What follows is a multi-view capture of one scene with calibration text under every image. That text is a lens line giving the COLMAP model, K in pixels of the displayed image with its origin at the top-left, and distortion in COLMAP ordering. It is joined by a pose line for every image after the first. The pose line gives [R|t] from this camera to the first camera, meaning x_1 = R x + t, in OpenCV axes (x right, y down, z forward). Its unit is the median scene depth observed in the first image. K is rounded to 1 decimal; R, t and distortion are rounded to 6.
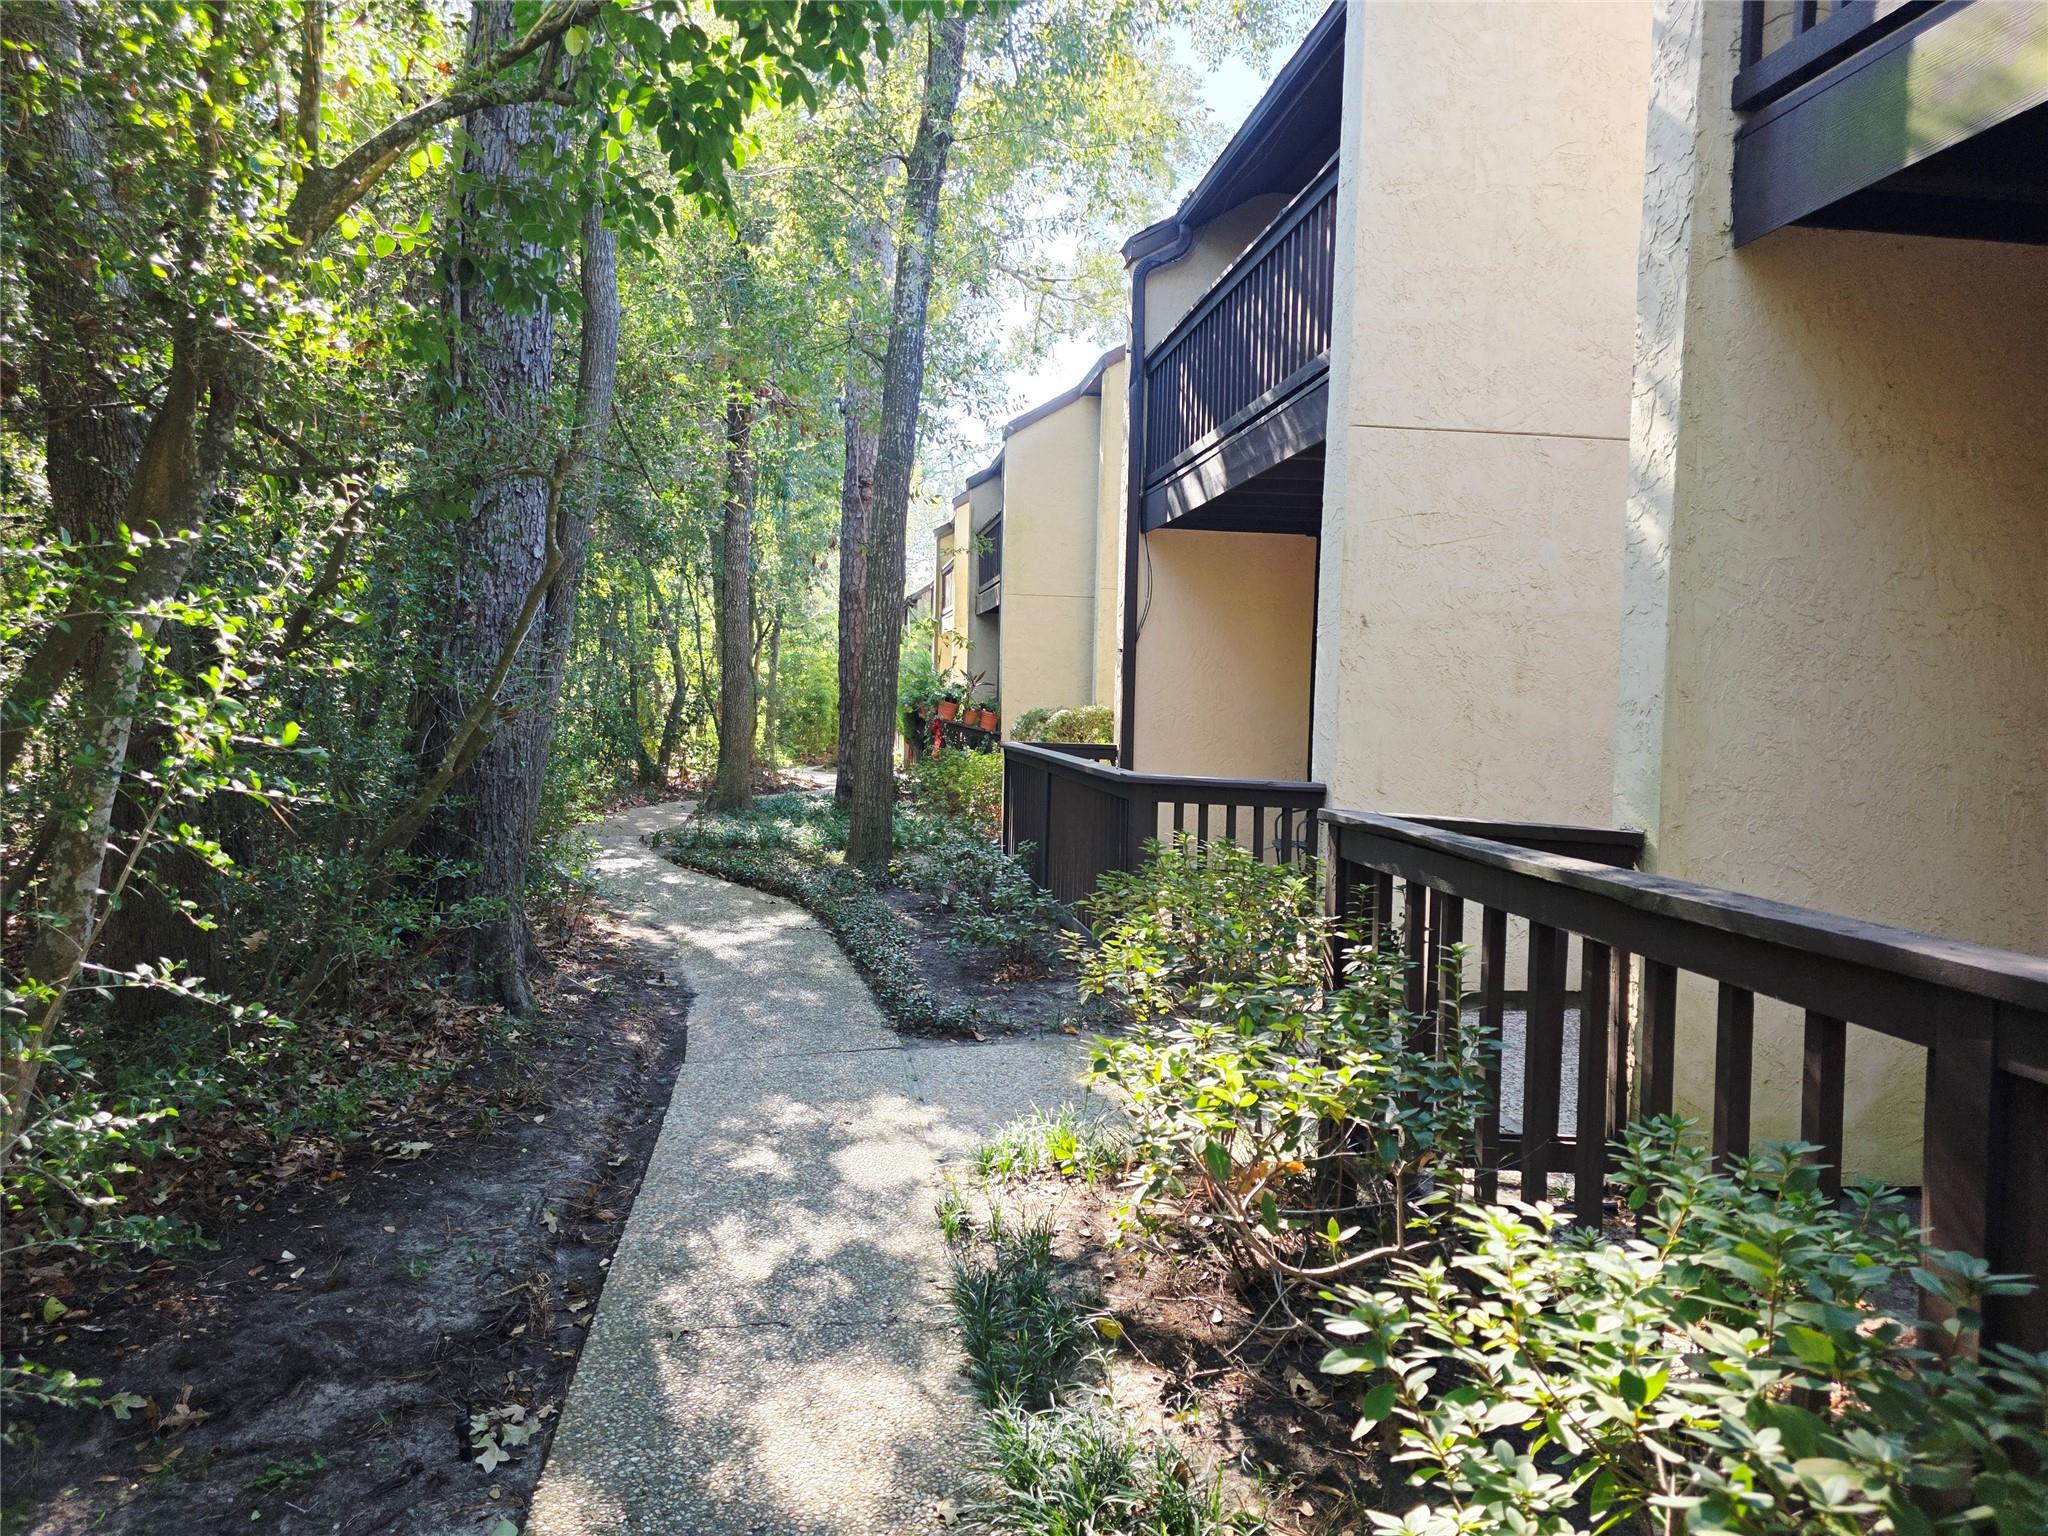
lens RADIAL K [[1397.5, 0, 1024.0], [0, 1397.5, 768.0], [0, 0, 1]] dist [0.034213, -0.000280]
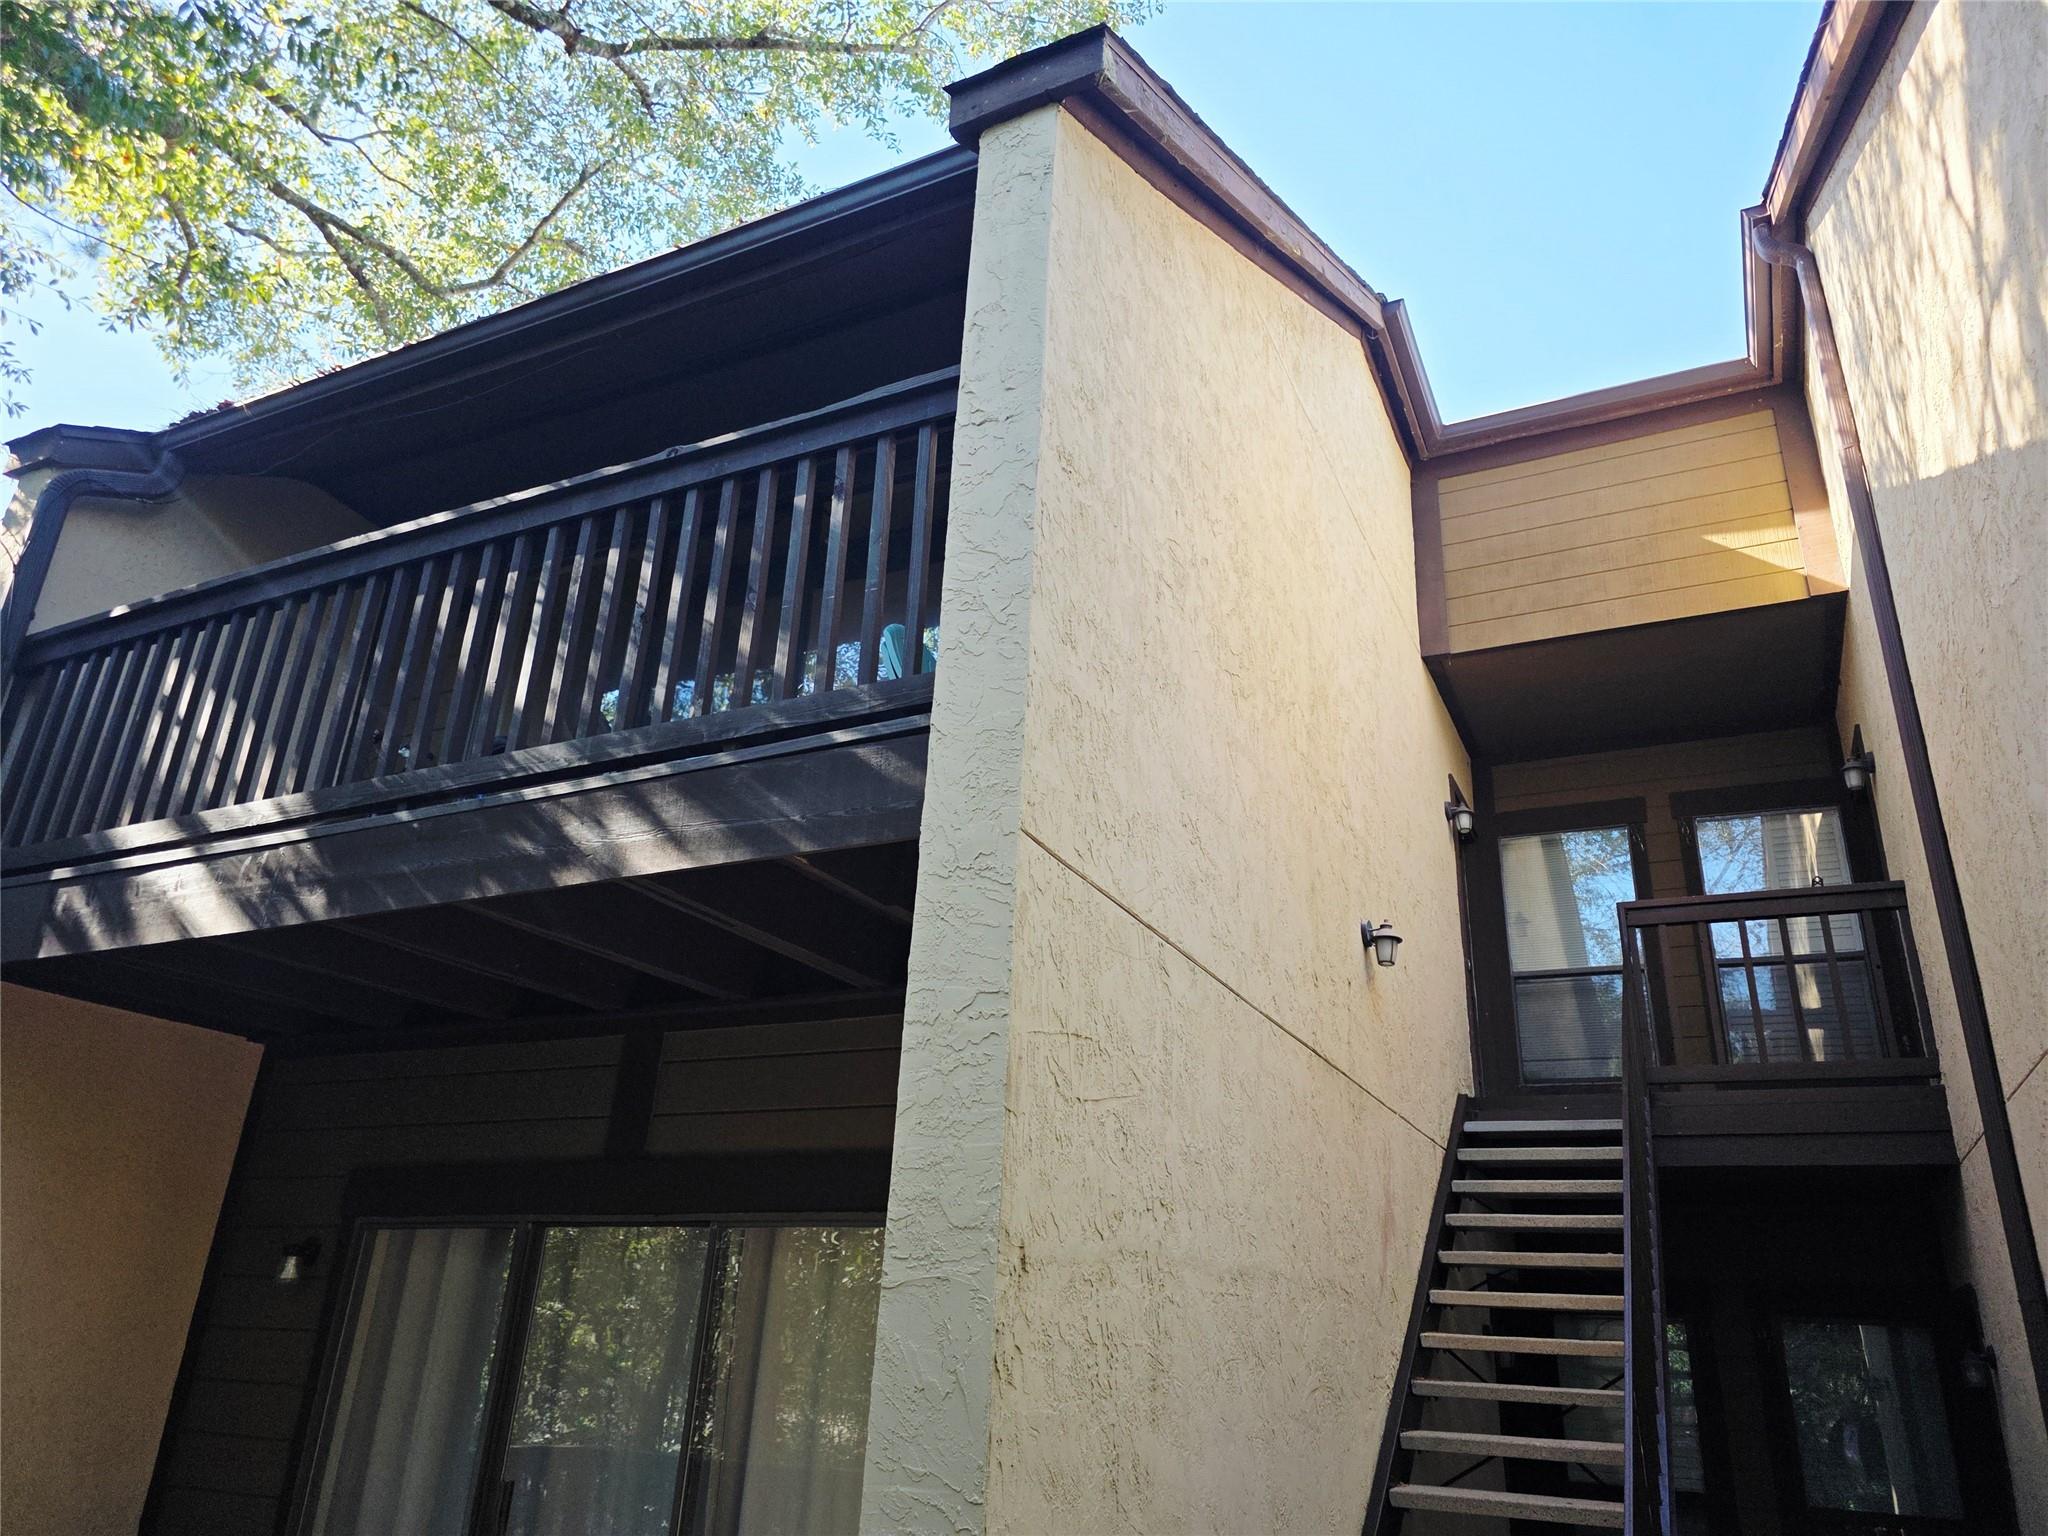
lens RADIAL K [[1397.5, 0, 1024.0], [0, 1397.5, 768.0], [0, 0, 1]] dist [0.034213, -0.000280]
pose [[0.567173, 0.313120, 0.761755, -0.095401], [0.014732, 0.920906, -0.389507, -0.052289], [-0.823467, 0.232140, 0.517700, 0.512855]]
